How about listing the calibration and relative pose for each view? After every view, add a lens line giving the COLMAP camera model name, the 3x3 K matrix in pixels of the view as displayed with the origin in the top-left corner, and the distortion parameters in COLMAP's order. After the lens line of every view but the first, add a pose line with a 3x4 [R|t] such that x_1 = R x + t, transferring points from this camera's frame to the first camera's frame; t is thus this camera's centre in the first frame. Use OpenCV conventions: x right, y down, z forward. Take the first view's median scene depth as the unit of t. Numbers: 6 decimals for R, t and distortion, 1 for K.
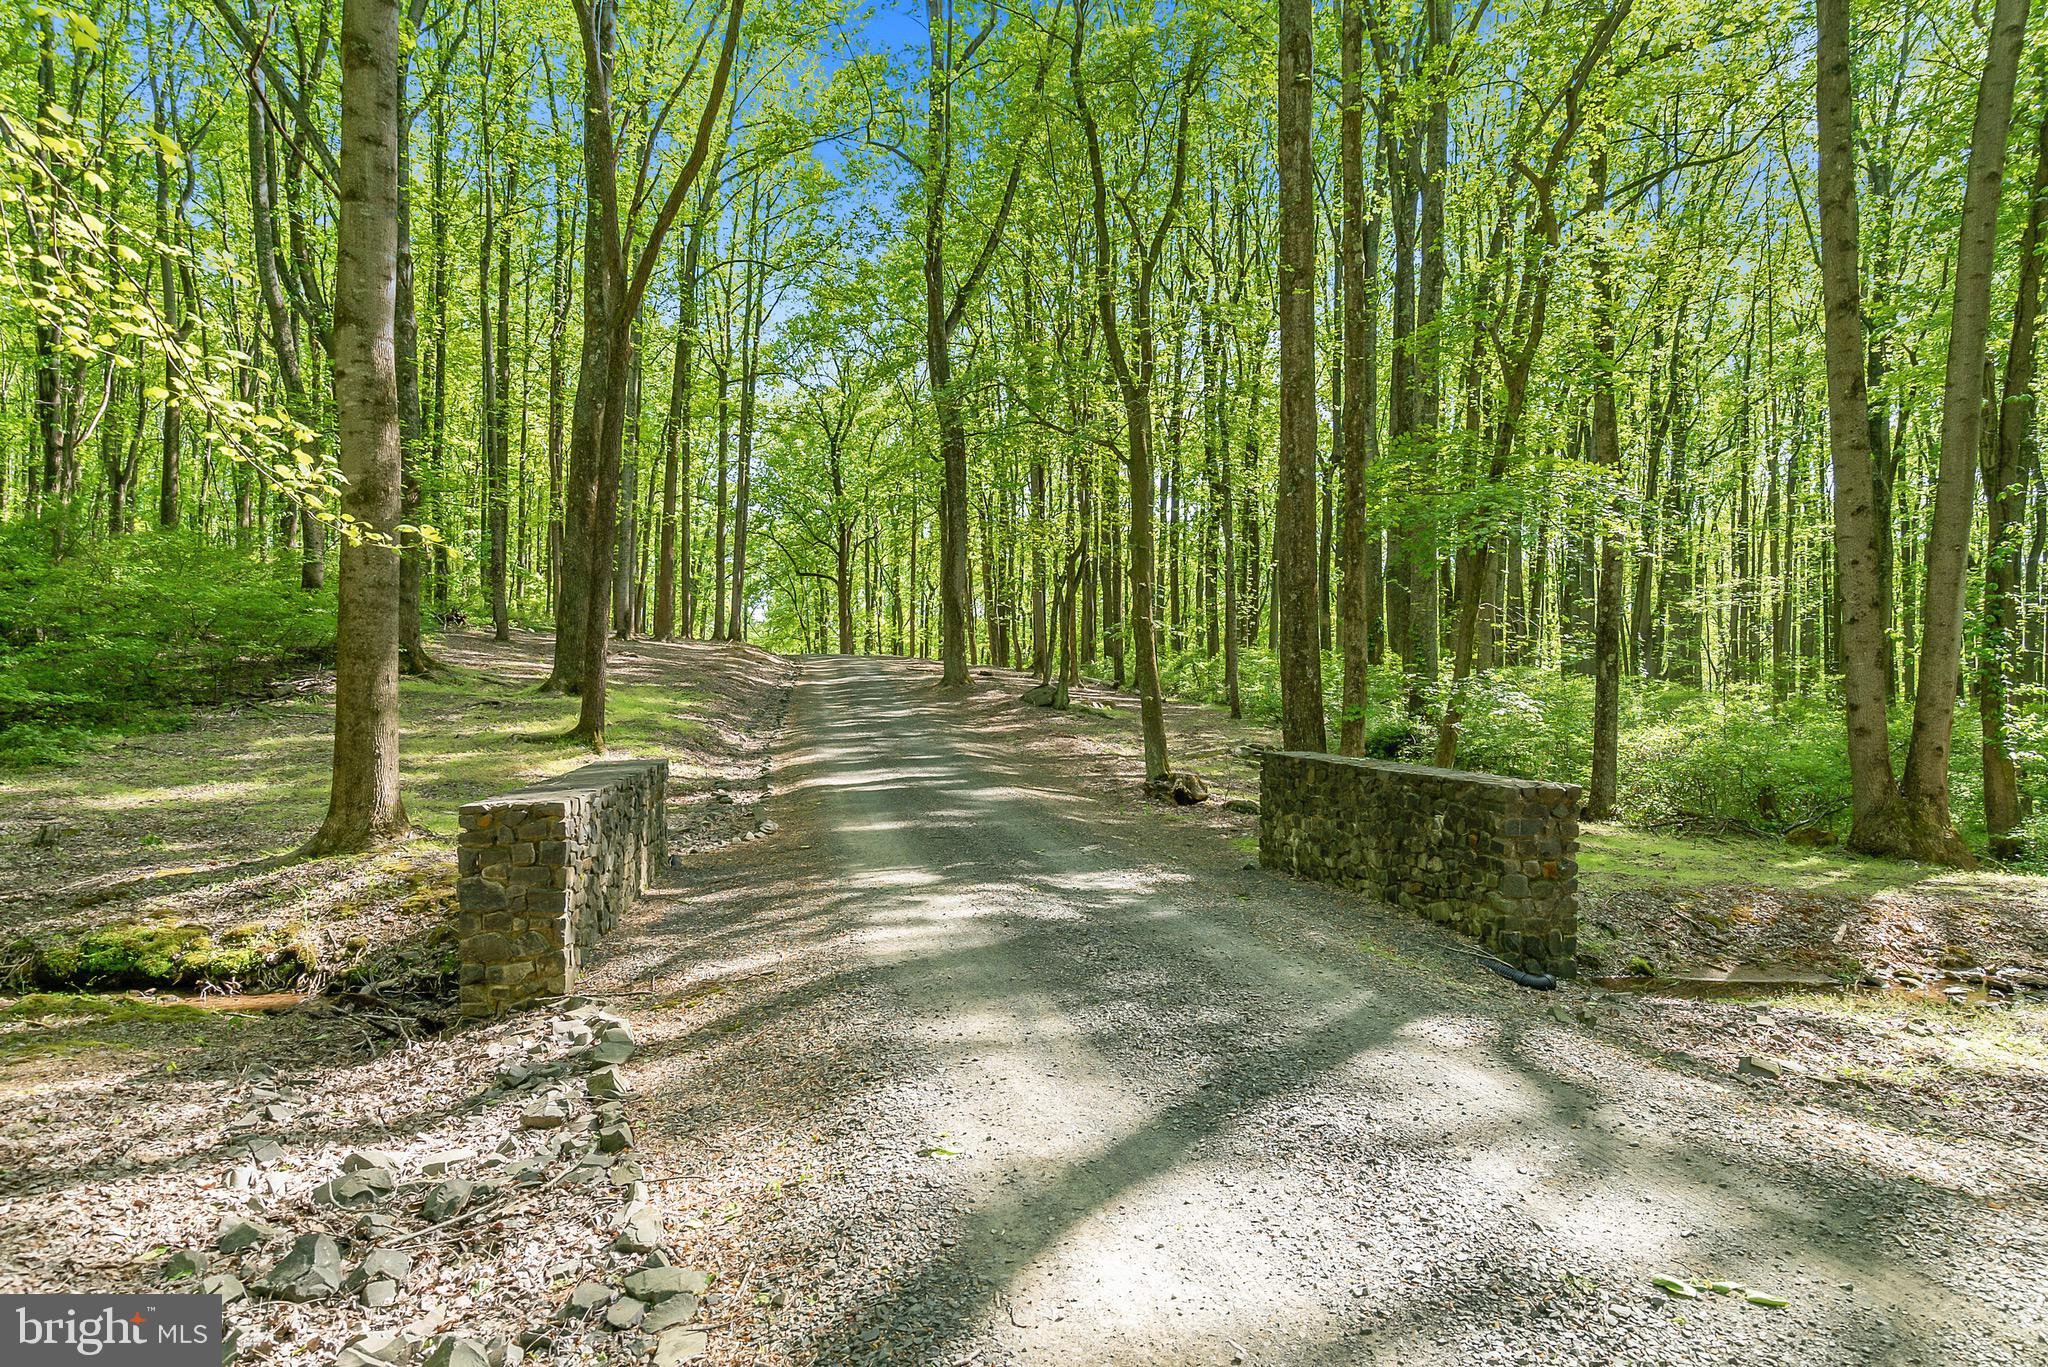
lens RADIAL K [[1160.0, 0, 1024.0], [0, 1160.0, 683.5], [0, 0, 1]] dist [0.005579, 0.000376]
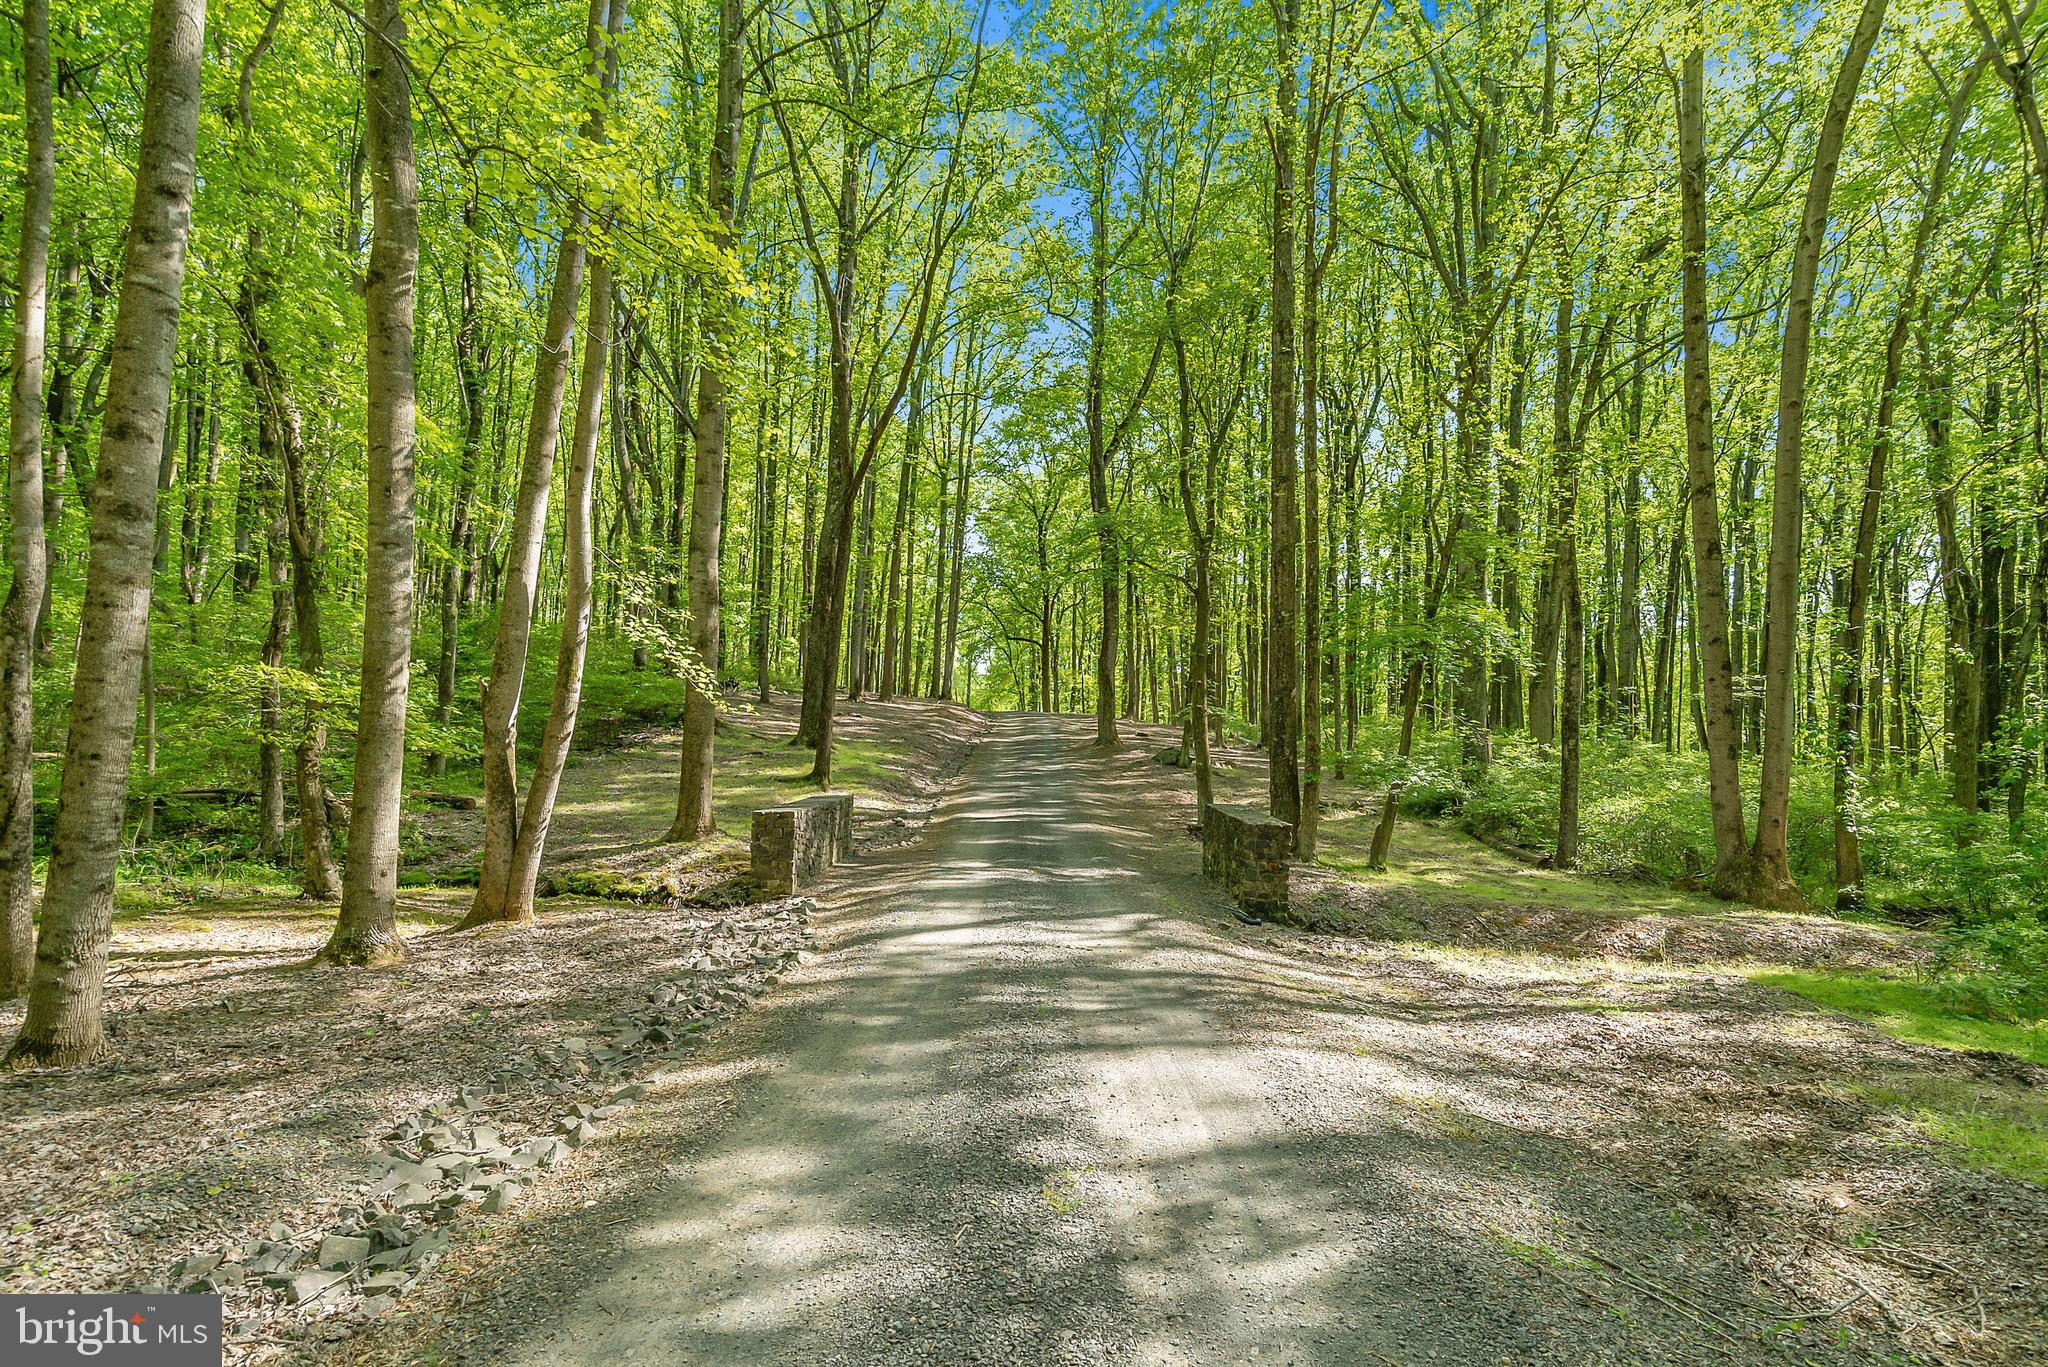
lens RADIAL K [[1160.0, 0, 1024.0], [0, 1160.0, 683.5], [0, 0, 1]] dist [0.005579, 0.000376]
pose [[0.980149, 0.014658, -0.197717, 0.113747], [-0.022714, 0.998999, -0.038538, -0.016836], [0.196955, 0.042264, 0.979501, -0.266662]]
